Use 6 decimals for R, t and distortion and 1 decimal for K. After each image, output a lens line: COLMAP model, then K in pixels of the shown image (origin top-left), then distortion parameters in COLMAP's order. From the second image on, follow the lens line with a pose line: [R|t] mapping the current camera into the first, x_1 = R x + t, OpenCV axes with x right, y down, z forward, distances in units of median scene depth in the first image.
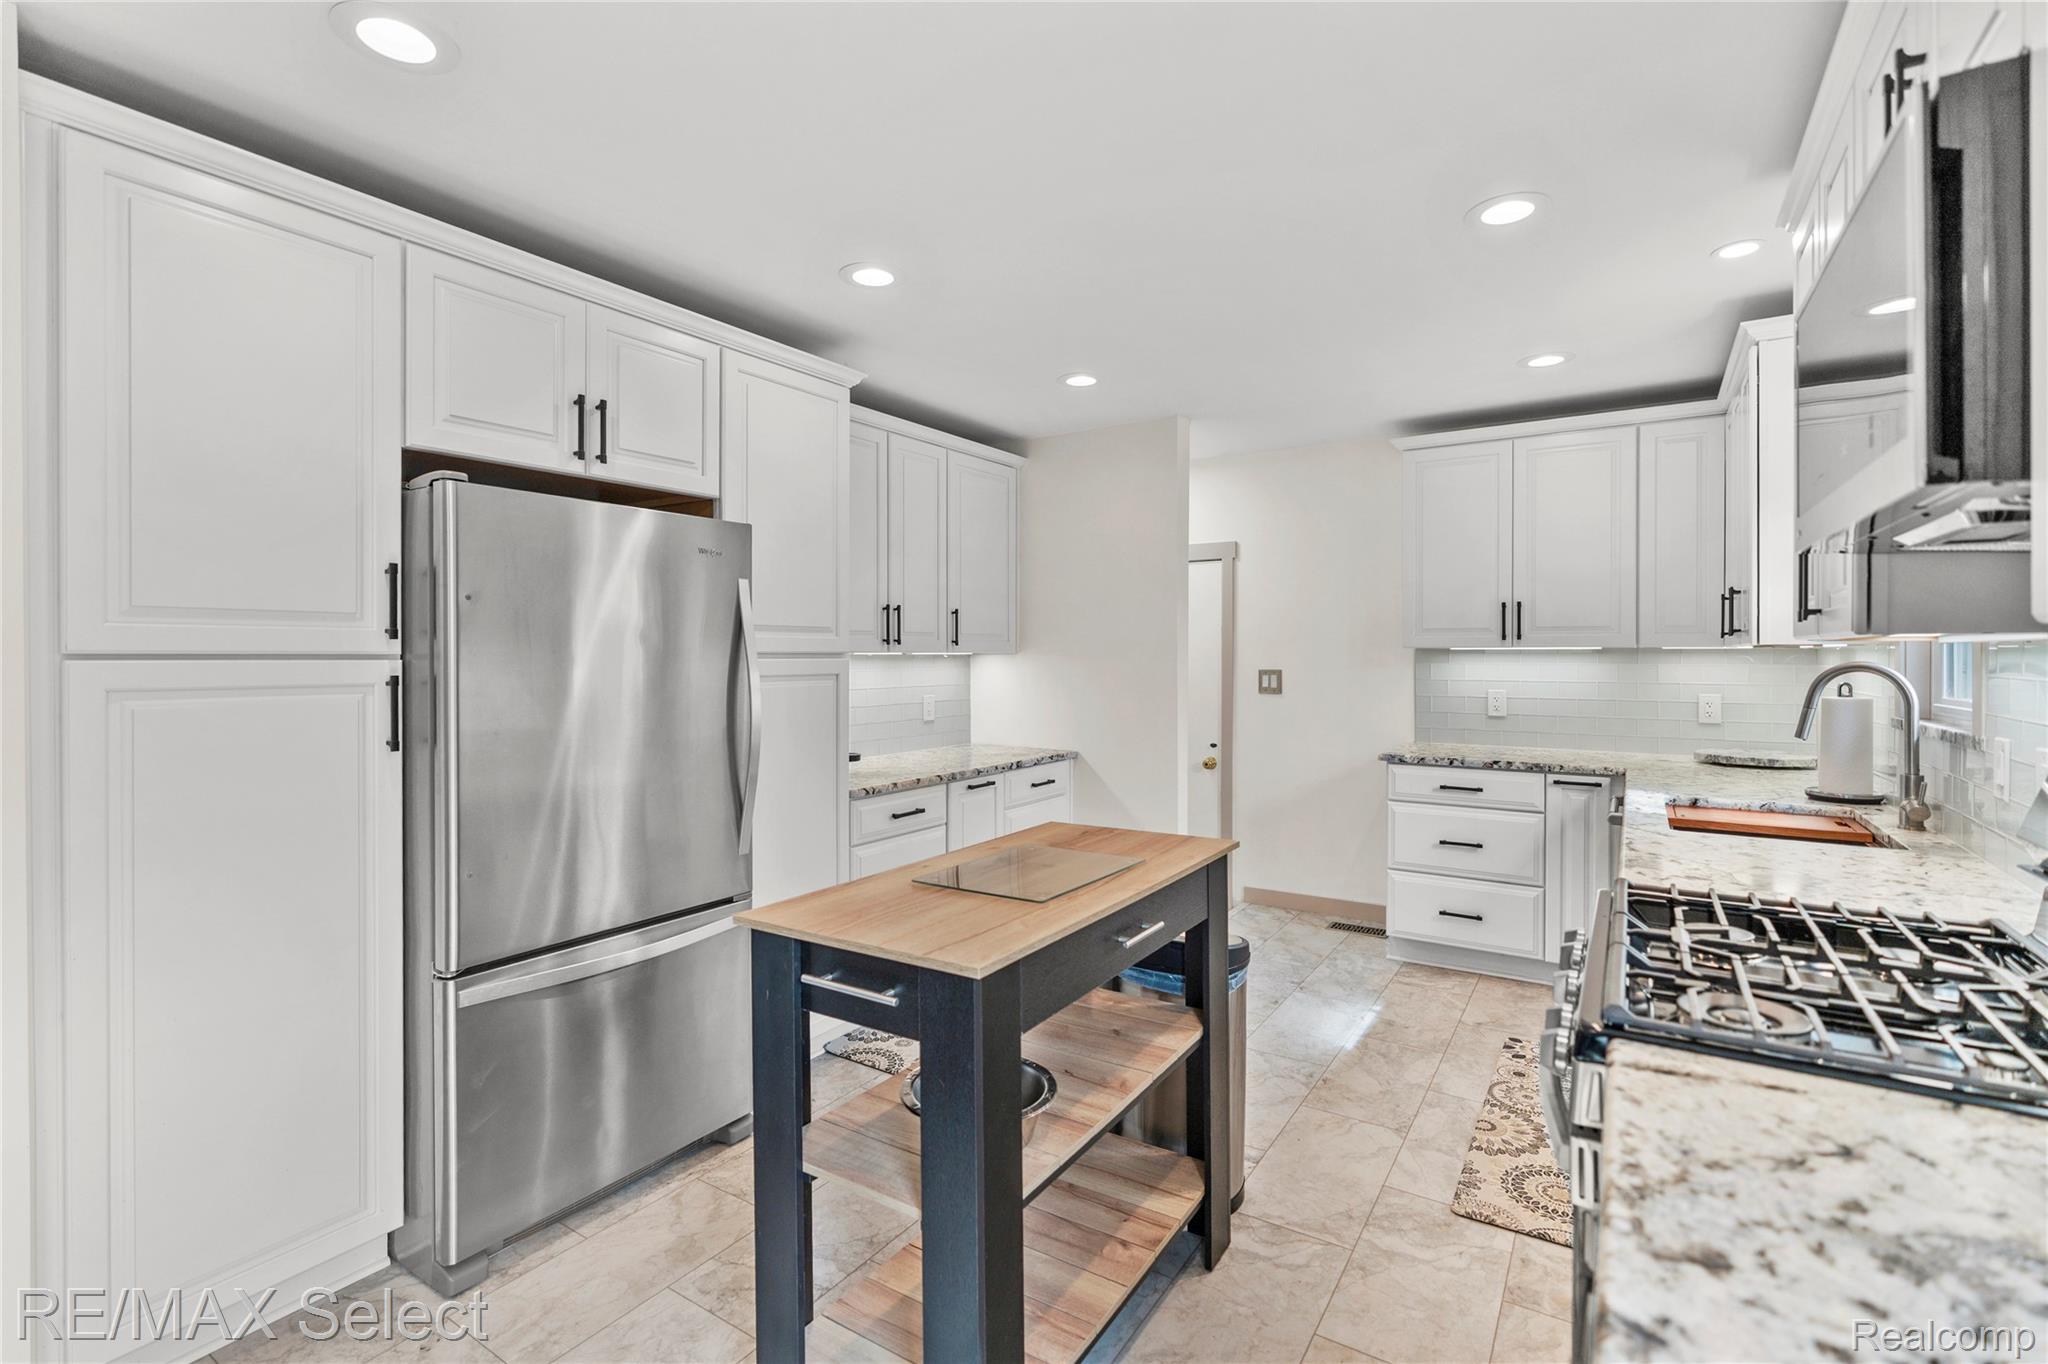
lens RADIAL K [[923.9, 0, 1026.4], [0, 923.9, 659.1], [0, 0, 1]] dist [-0.014662, 0.007830]
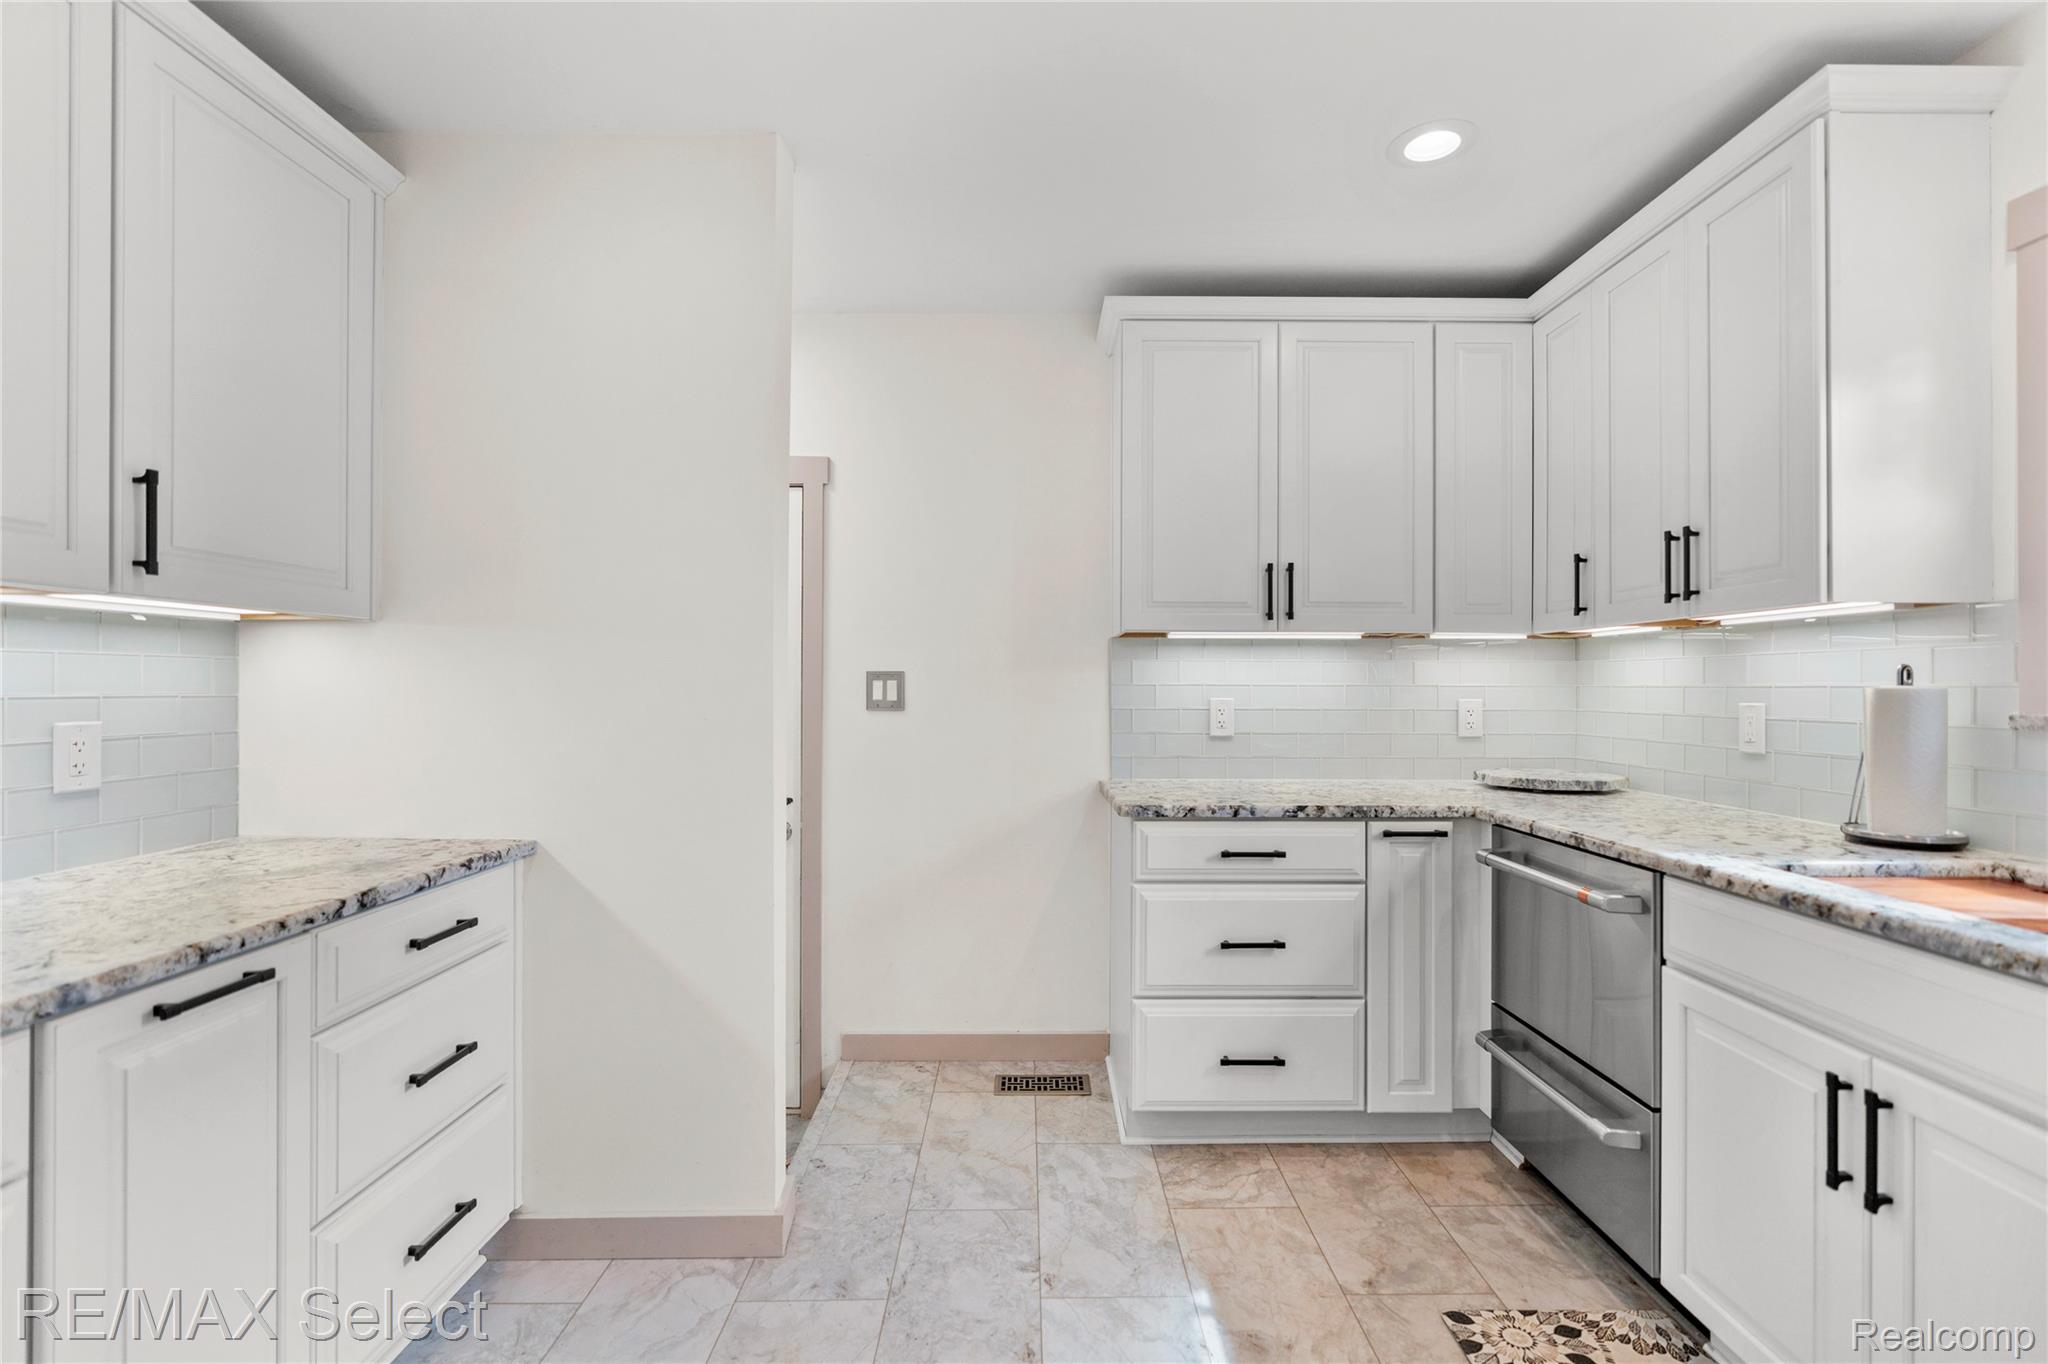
lens RADIAL K [[917.8, 0, 1033.5], [0, 917.8, 683.3], [0, 0, 1]] dist [-0.014423, 0.007246]
pose [[0.830216, 0.004647, 0.557422, 0.010314], [0.000081, 0.999964, -0.008457, 0.032344], [-0.557442, 0.007066, 0.830186, 0.583683]]
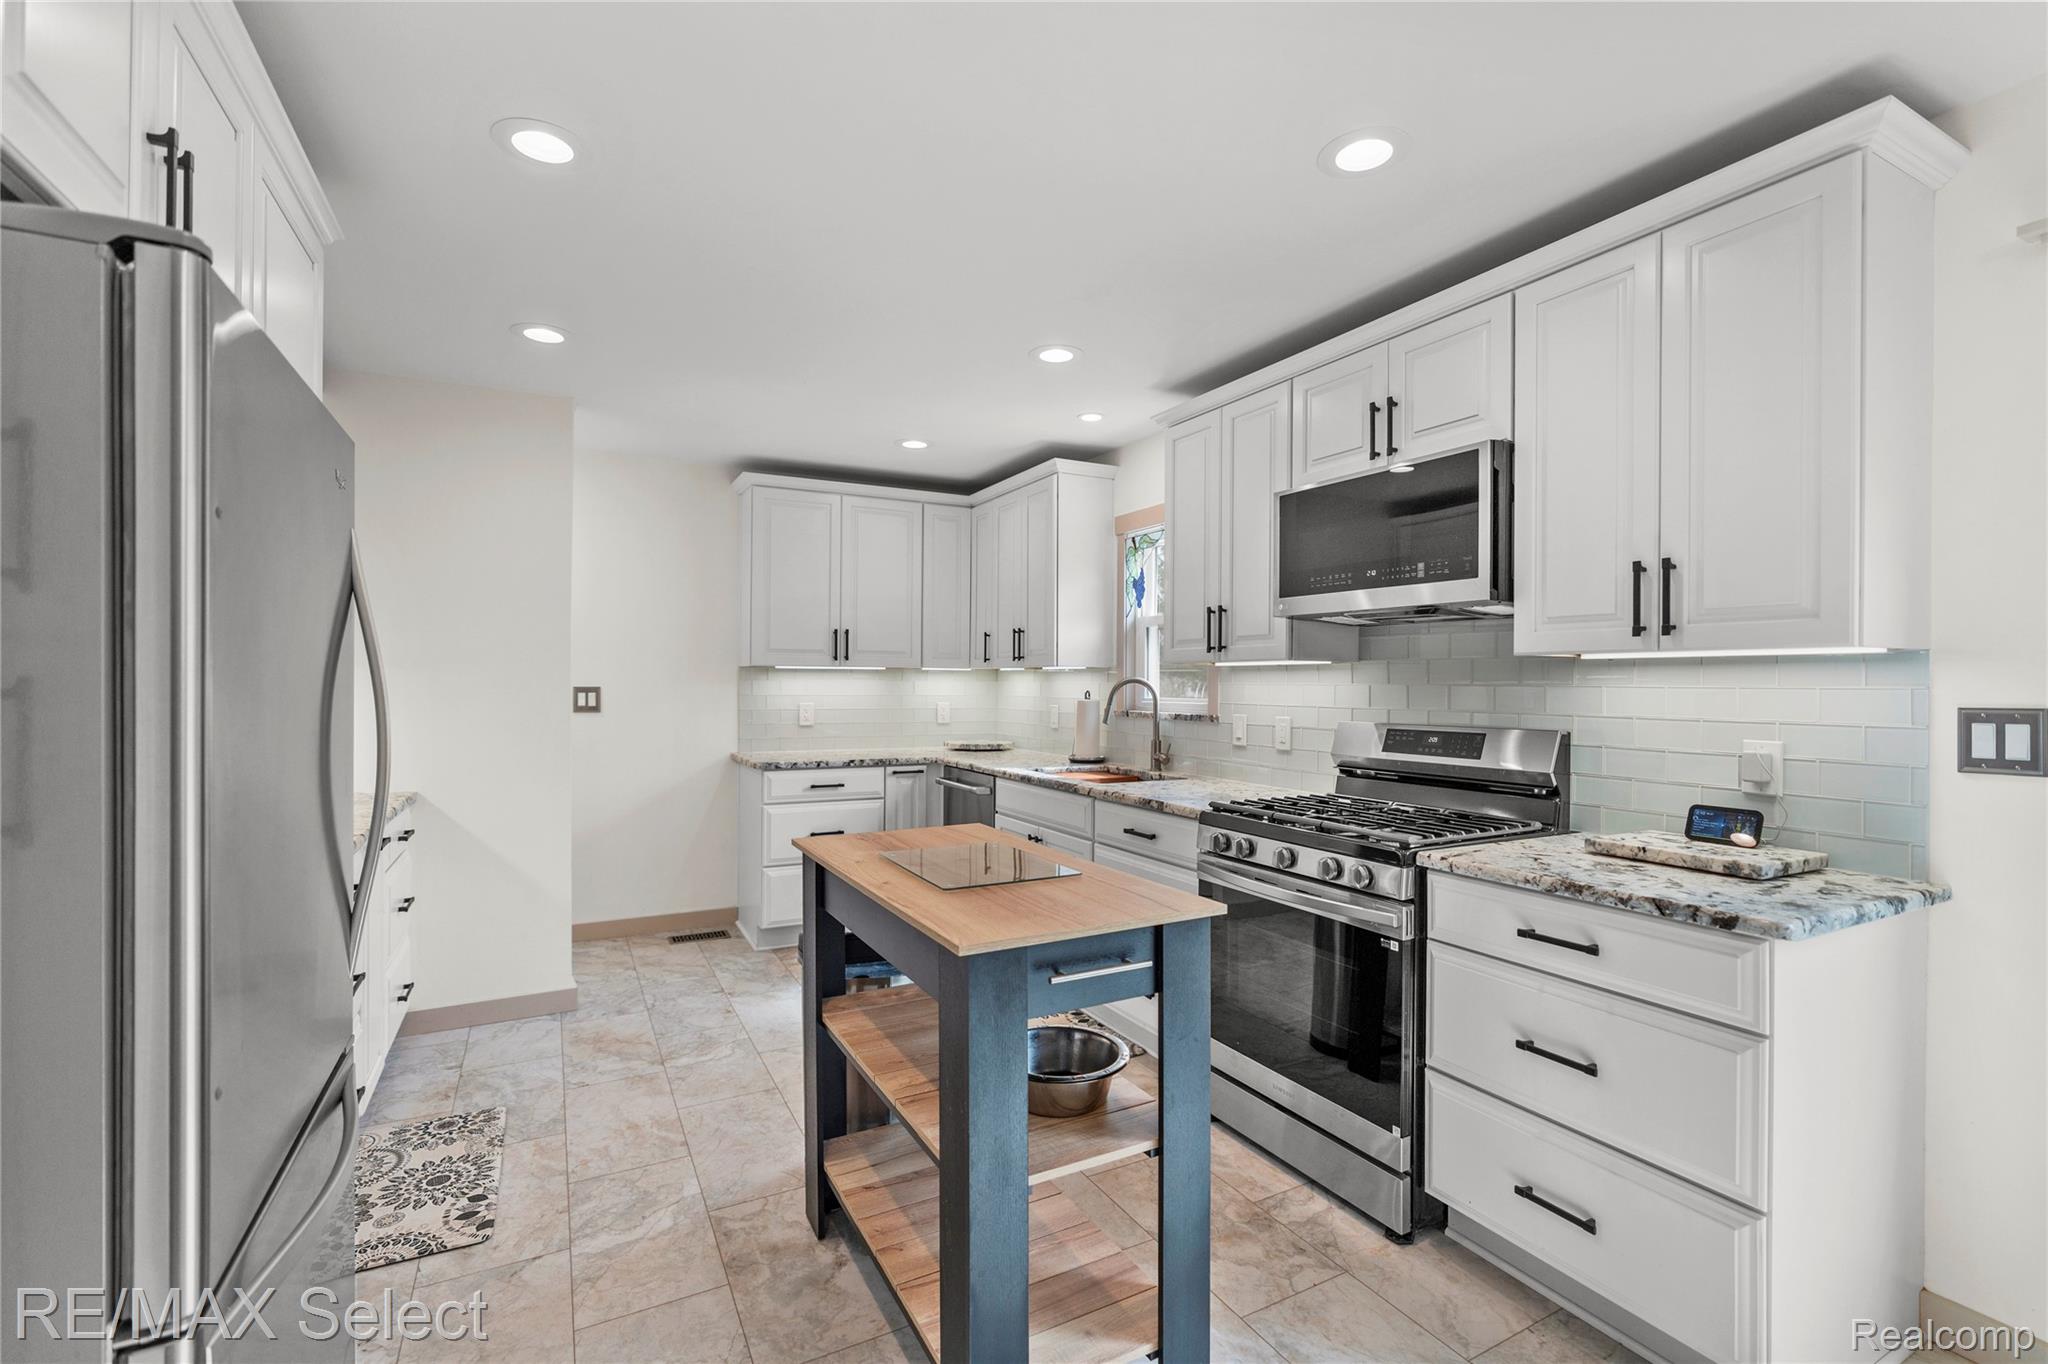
lens RADIAL K [[917.8, 0, 1033.5], [0, 917.8, 683.3], [0, 0, 1]] dist [-0.014423, 0.007246]
pose [[0.479724, 0.002632, 0.877415, -0.434517], [-0.002273, 0.999996, -0.001758, 0.011297], [-0.877416, -0.001151, 0.479728, 0.212832]]
